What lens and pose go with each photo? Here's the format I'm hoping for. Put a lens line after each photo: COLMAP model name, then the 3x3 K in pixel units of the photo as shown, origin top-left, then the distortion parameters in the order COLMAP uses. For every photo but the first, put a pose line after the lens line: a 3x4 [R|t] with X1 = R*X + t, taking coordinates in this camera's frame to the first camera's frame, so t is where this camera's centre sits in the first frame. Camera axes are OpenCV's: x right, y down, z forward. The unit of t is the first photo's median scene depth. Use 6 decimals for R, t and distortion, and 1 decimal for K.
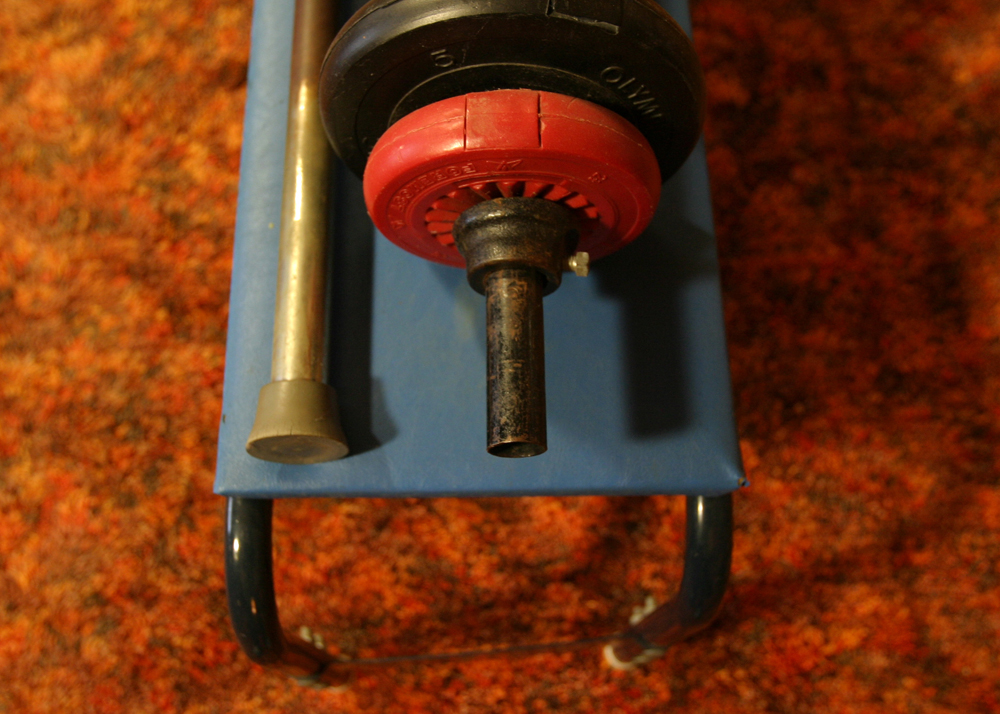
lens RADIAL K [[1097.8, 0, 373.3], [0, 1097.8, 355.5], [0, 0, 1]] dist [-0.022700, -0.043420]
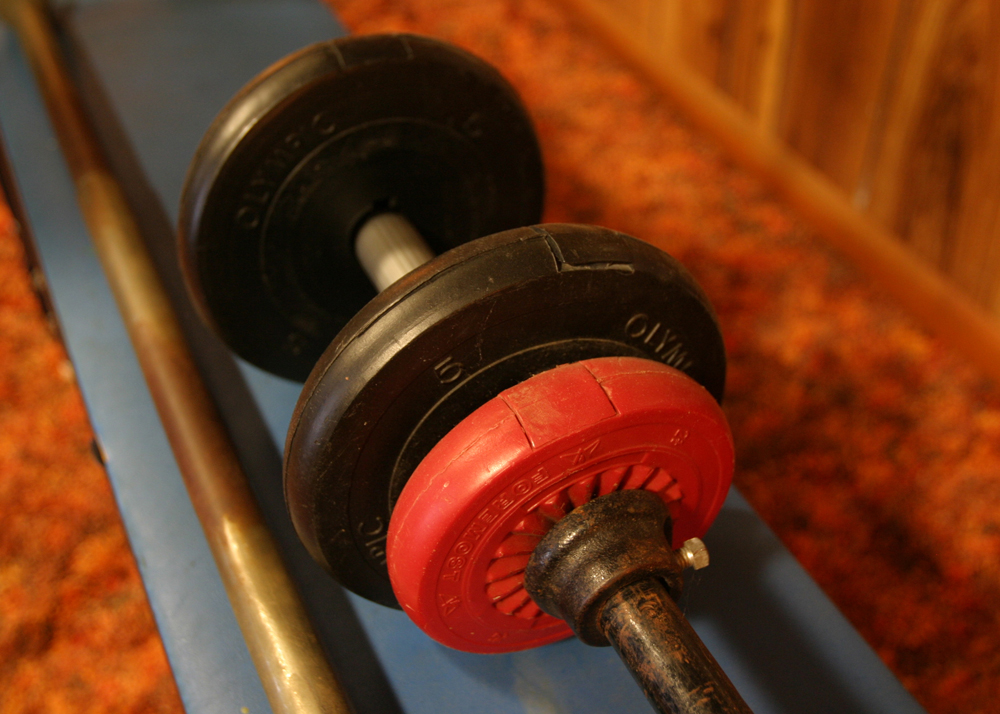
lens RADIAL K [[1236.8, 0, 500.0], [0, 1236.8, 357.0], [0, 0, 1]] dist [0.003593, -0.032511]
pose [[0.893025, -0.300724, 0.334770, -0.197777], [0.411595, 0.846579, -0.337480, 0.040700], [-0.181921, 0.439168, 0.879793, 0.187080]]
